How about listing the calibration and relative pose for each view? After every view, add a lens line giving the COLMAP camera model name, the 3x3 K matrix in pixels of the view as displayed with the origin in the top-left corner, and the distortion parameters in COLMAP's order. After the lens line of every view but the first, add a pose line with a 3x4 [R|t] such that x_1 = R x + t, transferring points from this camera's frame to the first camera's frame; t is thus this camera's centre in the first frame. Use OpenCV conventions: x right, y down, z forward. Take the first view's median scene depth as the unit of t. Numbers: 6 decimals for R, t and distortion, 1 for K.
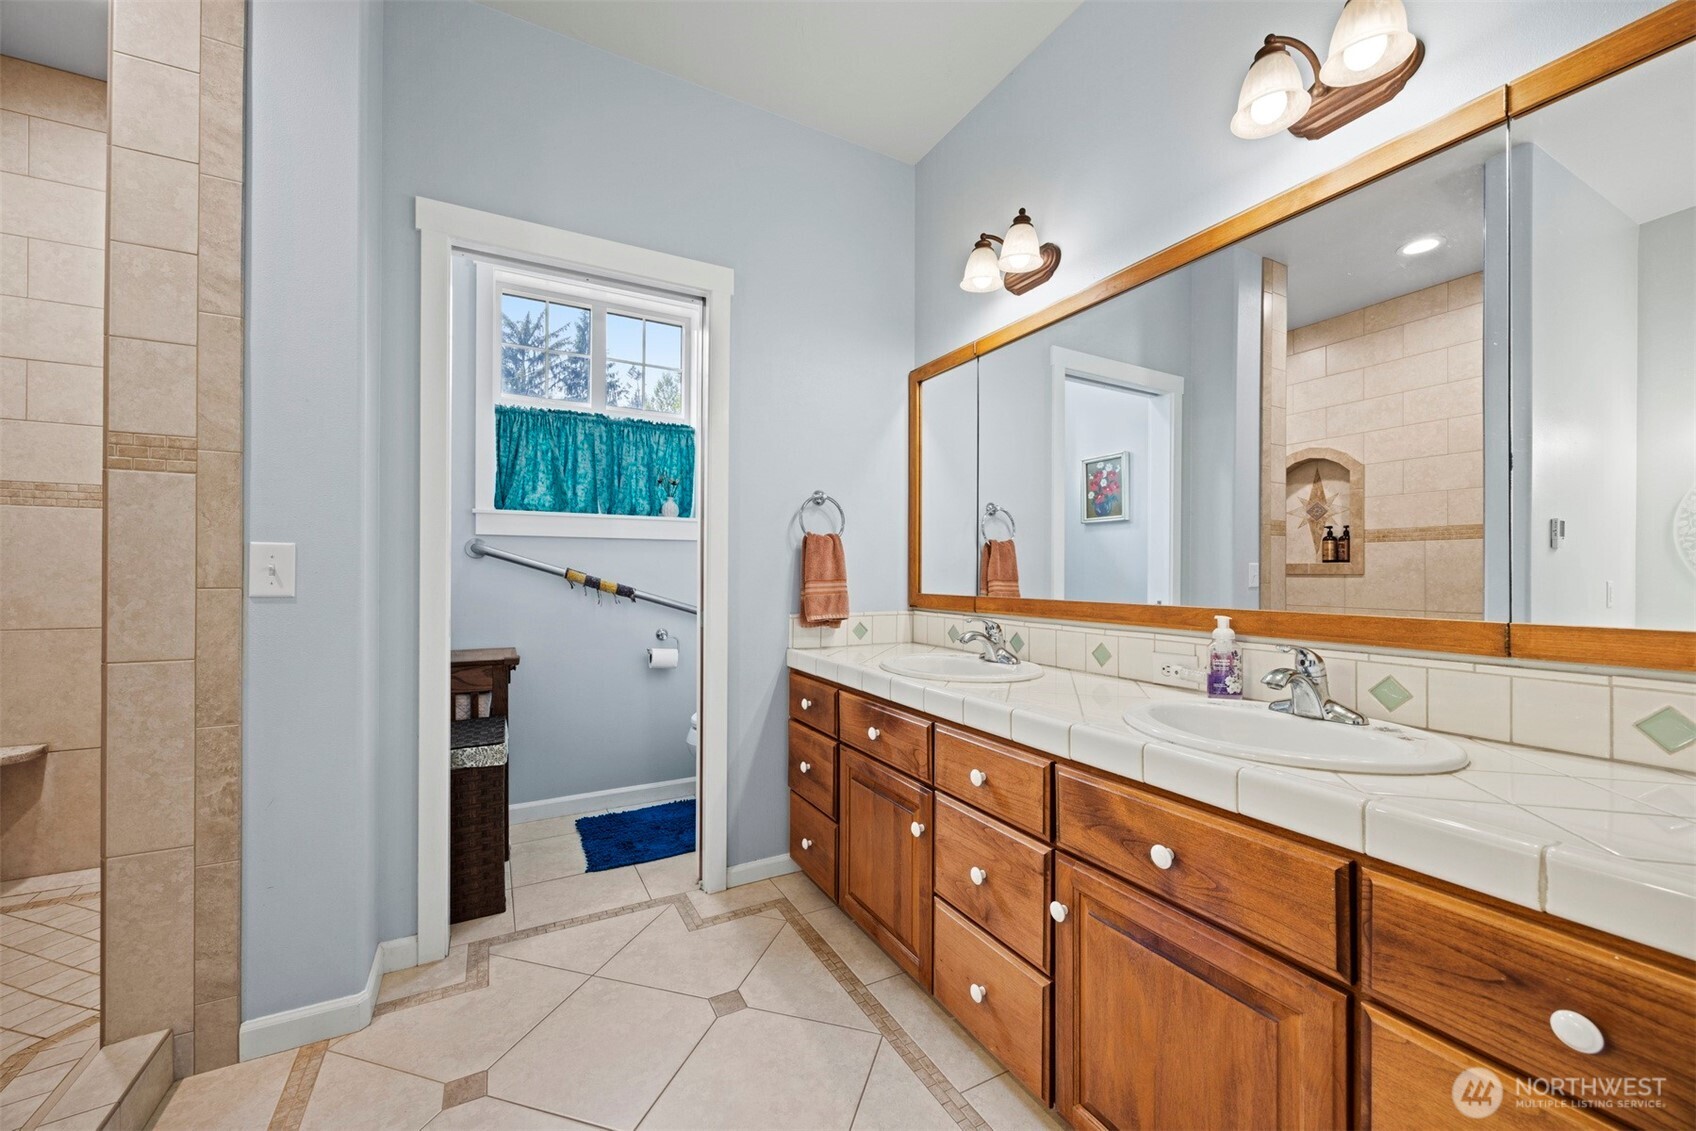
lens RADIAL K [[658.0, 0, 856.2], [0, 658.0, 572.4], [0, 0, 1]] dist [-0.001358, 0.000004]
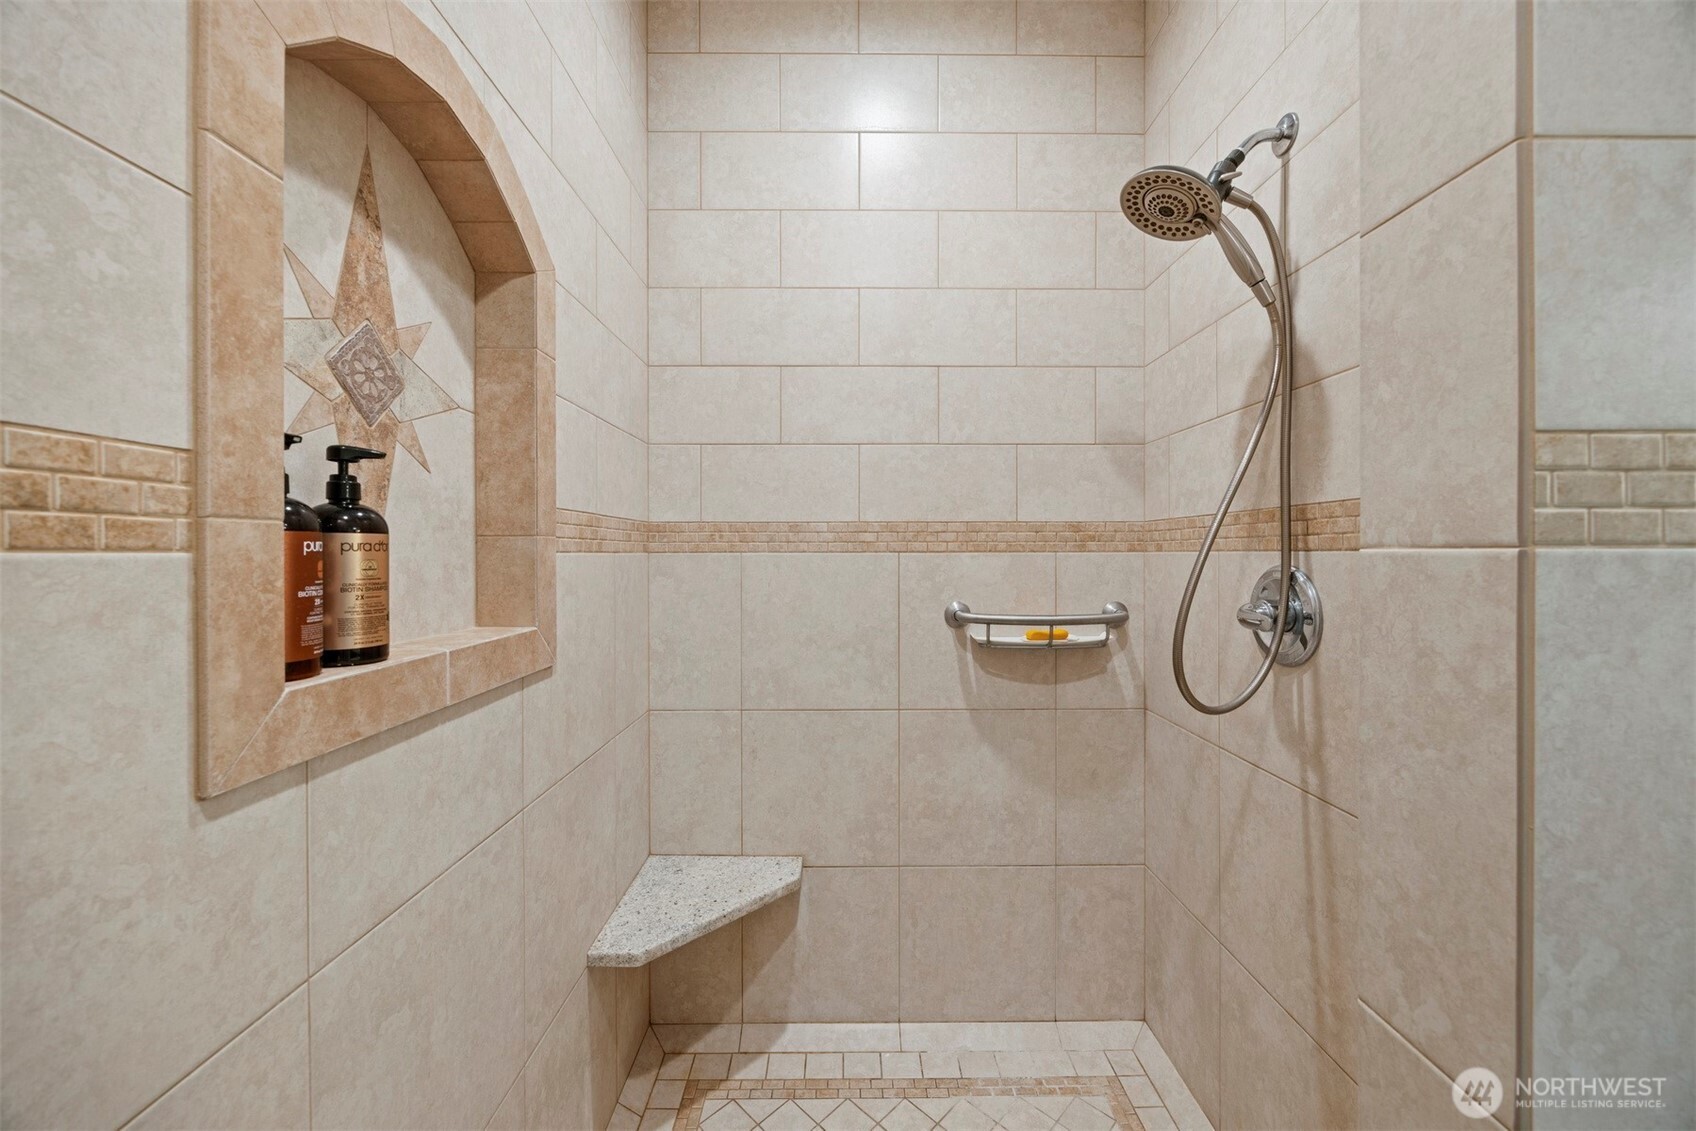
lens RADIAL K [[646.3, 0, 852.4], [0, 646.3, 563.6], [0, 0, 1]] dist [-0.000589, -0.000021]
pose [[0.881519, 0.004446, -0.472128, -0.822970], [0.002209, 0.999906, 0.013541, -0.098726], [0.472144, -0.012979, 0.881426, 0.356106]]
